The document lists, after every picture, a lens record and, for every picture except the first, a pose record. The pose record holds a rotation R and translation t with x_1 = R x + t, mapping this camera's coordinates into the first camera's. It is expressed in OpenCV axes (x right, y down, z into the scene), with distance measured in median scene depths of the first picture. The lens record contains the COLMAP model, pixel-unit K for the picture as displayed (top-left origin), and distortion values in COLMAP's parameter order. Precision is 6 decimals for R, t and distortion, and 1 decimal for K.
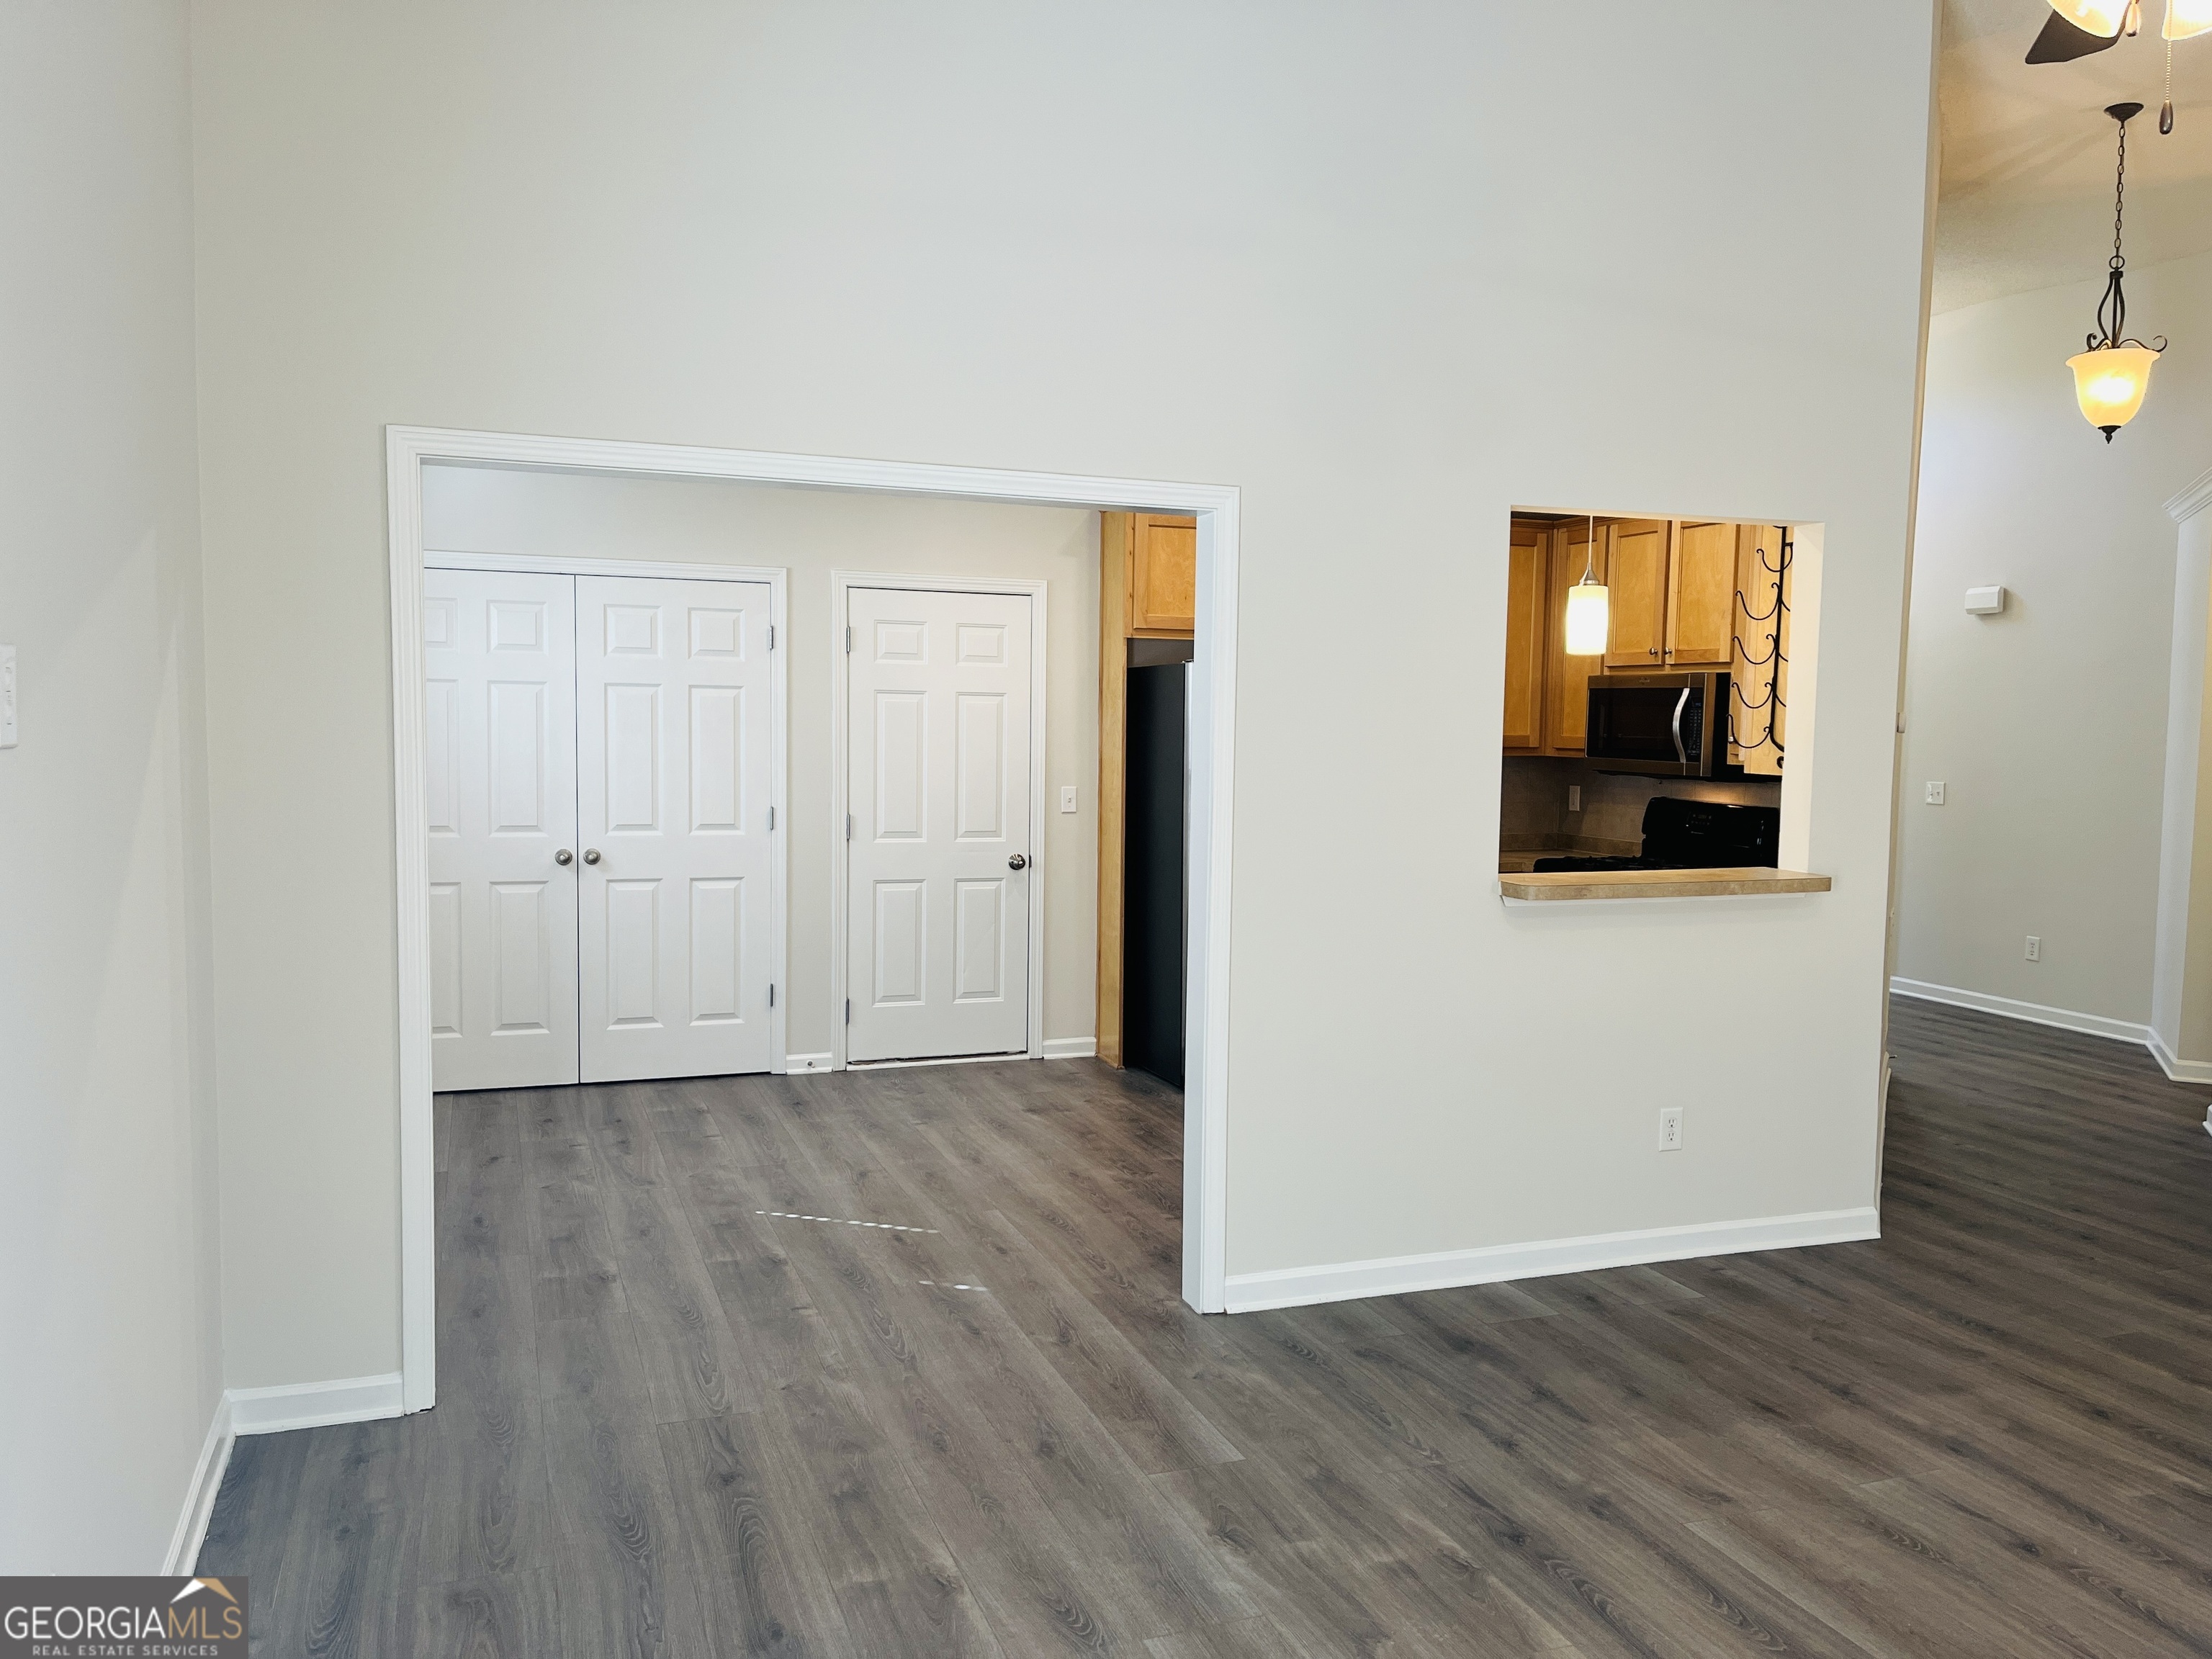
lens RADIAL K [[1677.8, 0, 1089.1], [0, 1677.8, 835.6], [0, 0, 1]] dist [0.082881, -0.108527]
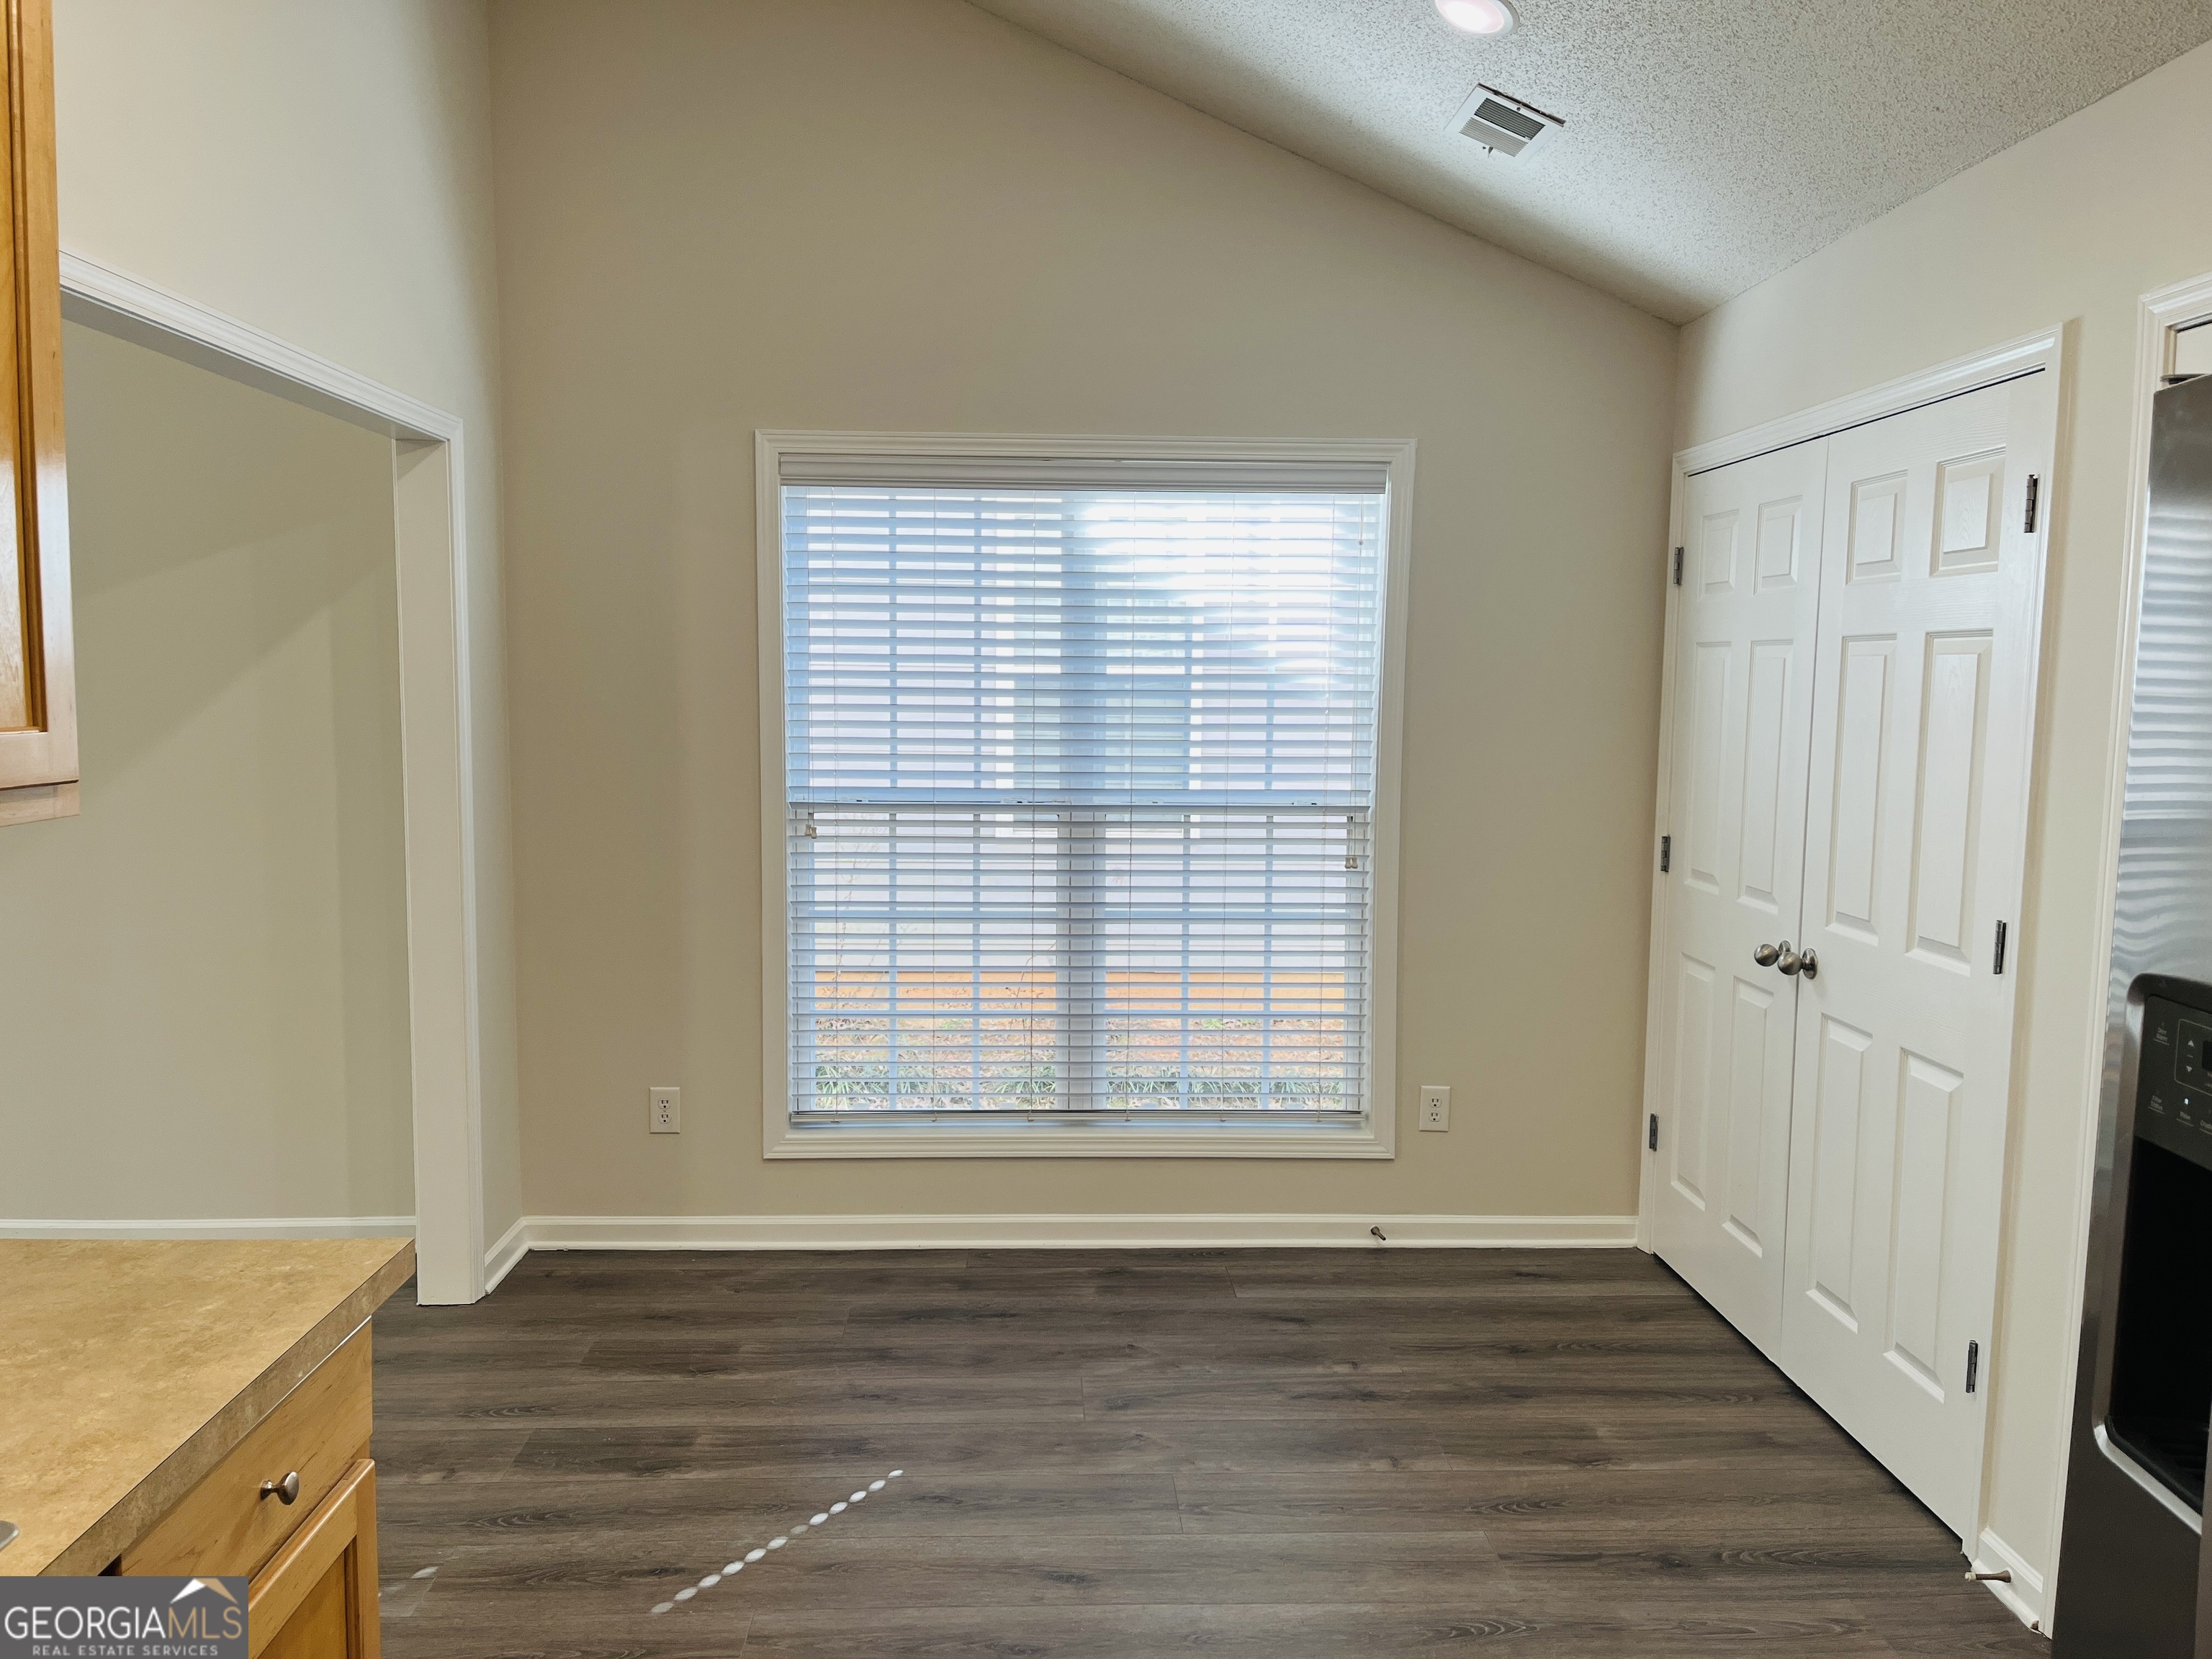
lens RADIAL K [[1677.8, 0, 1099.3], [0, 1677.8, 851.5], [0, 0, 1]] dist [0.082881, -0.108527]
pose [[-0.306535, 0.080529, -0.948447, 0.347338], [-0.081695, 0.990512, 0.110504, -0.078844], [0.948347, 0.111357, -0.297048, 1.180002]]
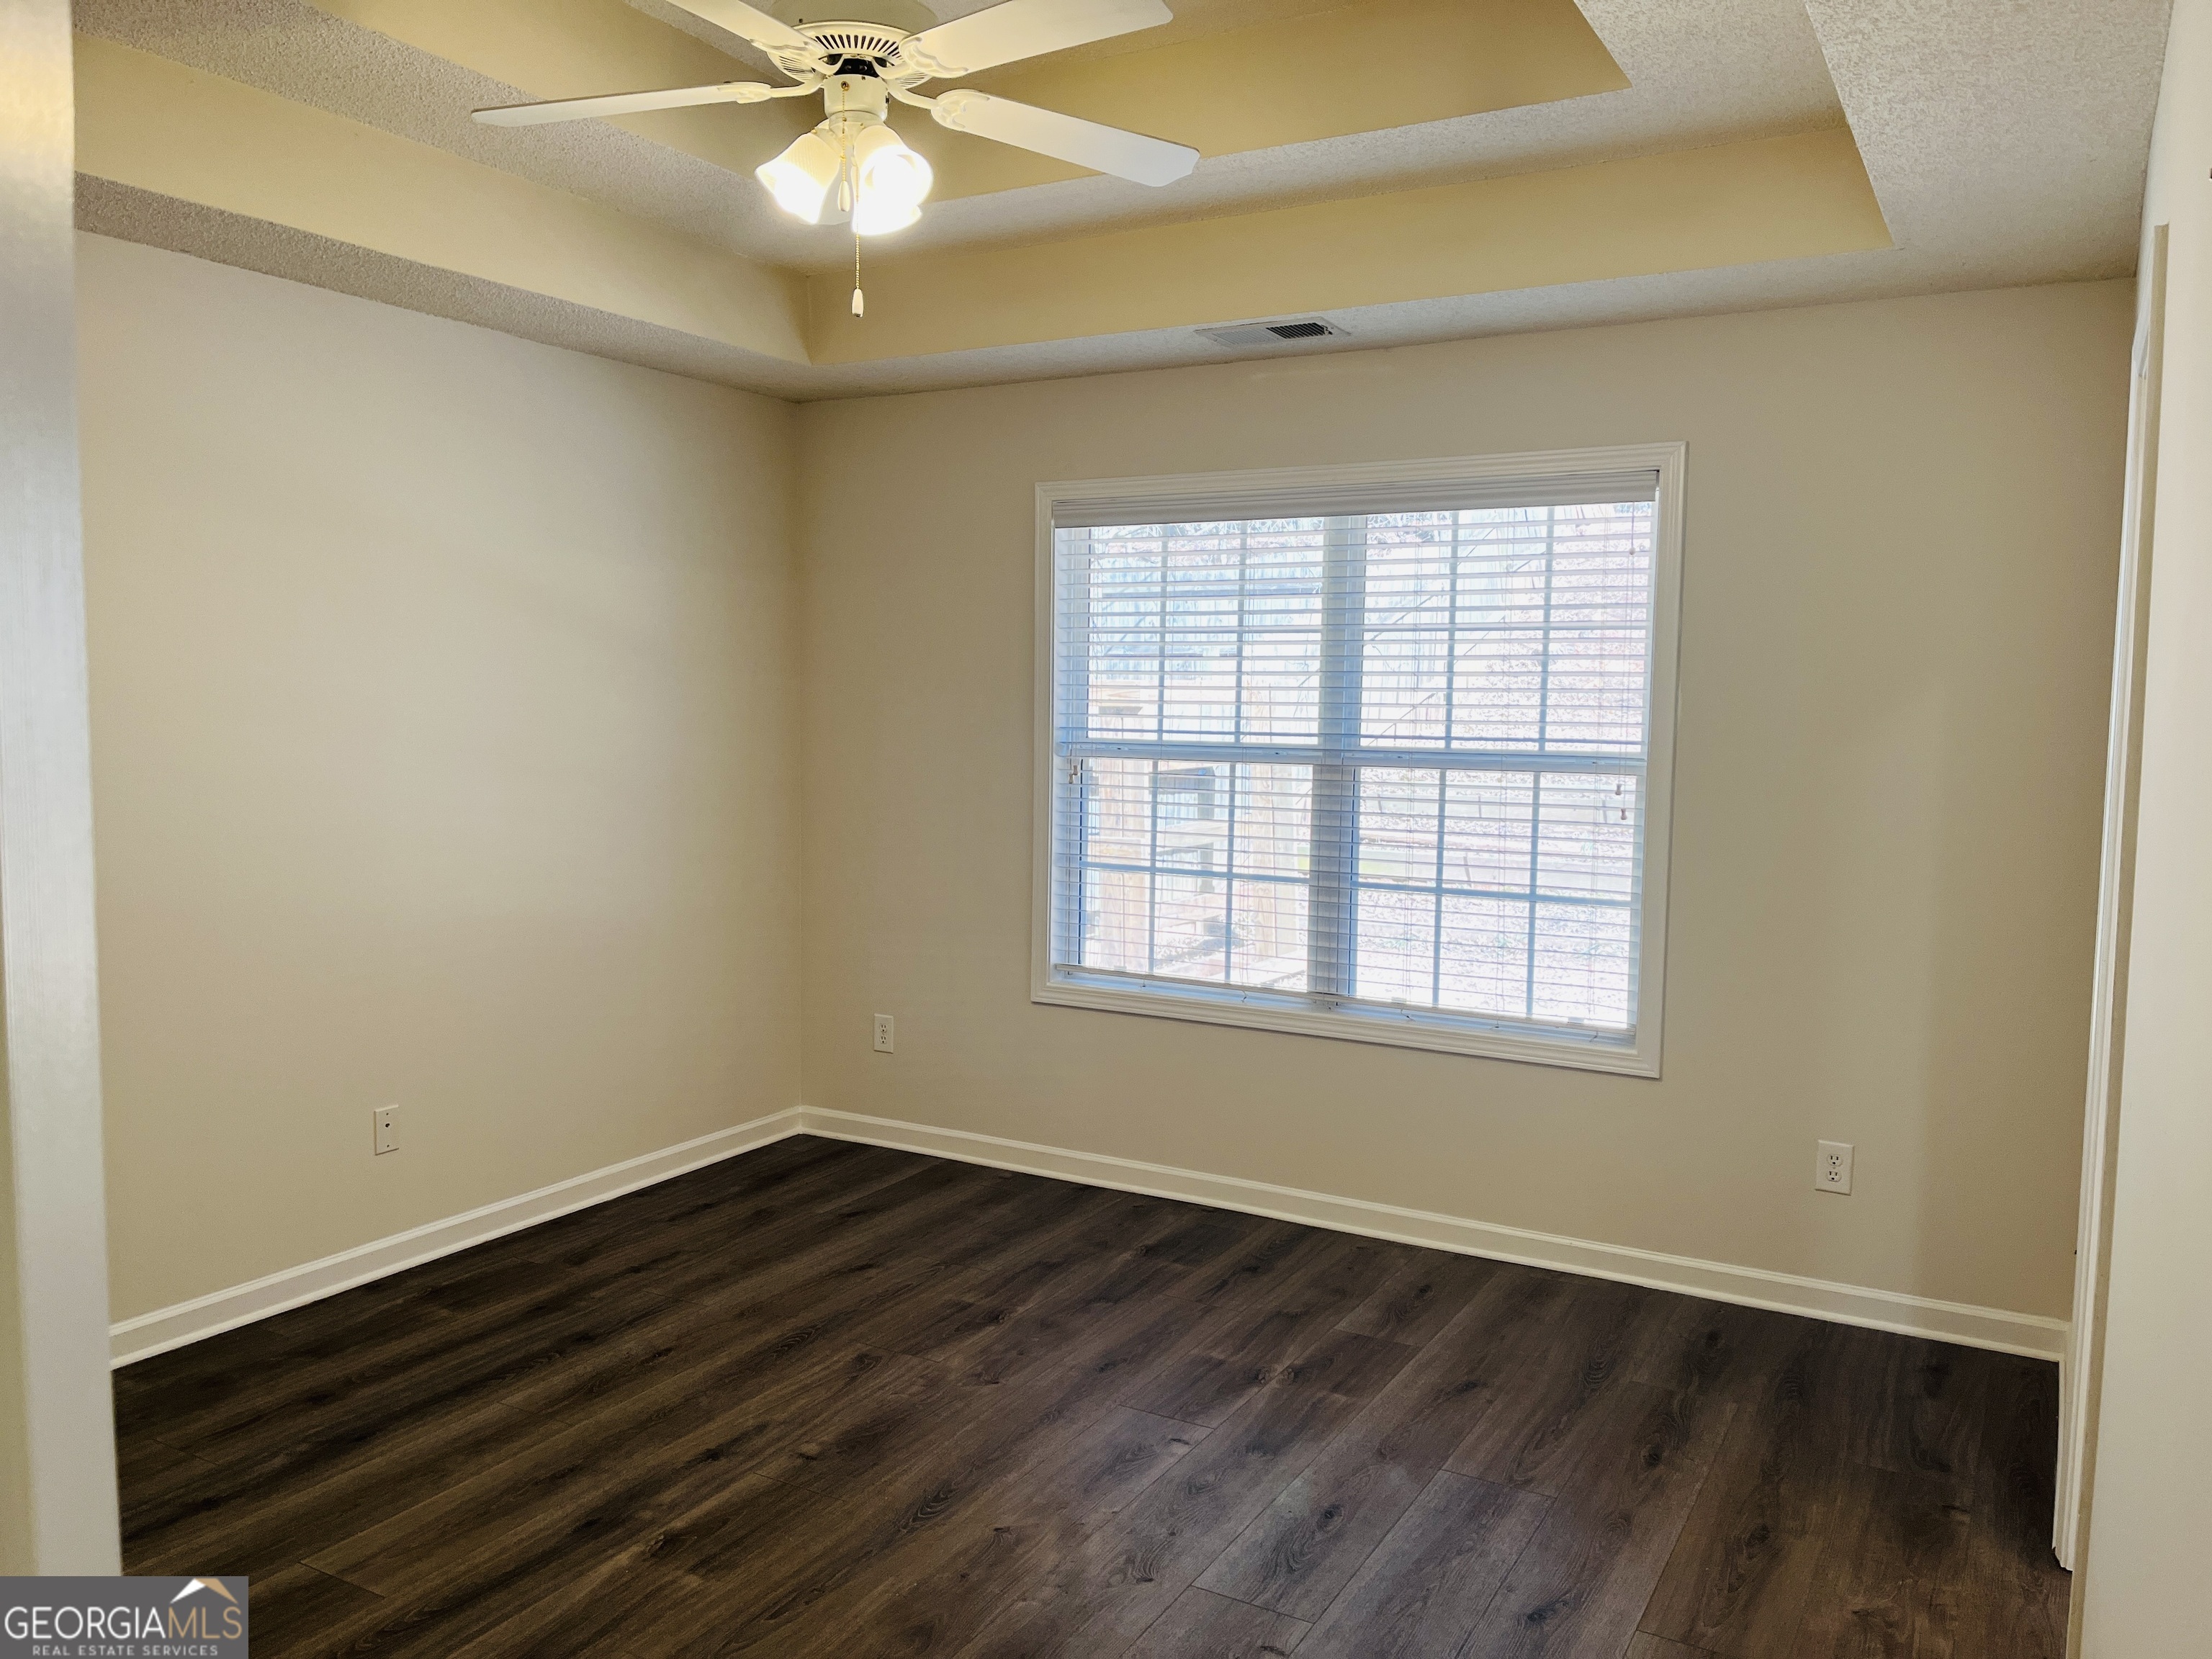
lens RADIAL K [[1677.8, 0, 1107.3], [0, 1677.8, 812.3], [0, 0, 1]] dist [0.082881, -0.108527]
pose [[-0.754491, 0.025156, -0.655828, 0.246447], [-0.071509, 0.990165, 0.120247, -0.102174], [0.652403, 0.137623, -0.745272, 1.466454]]
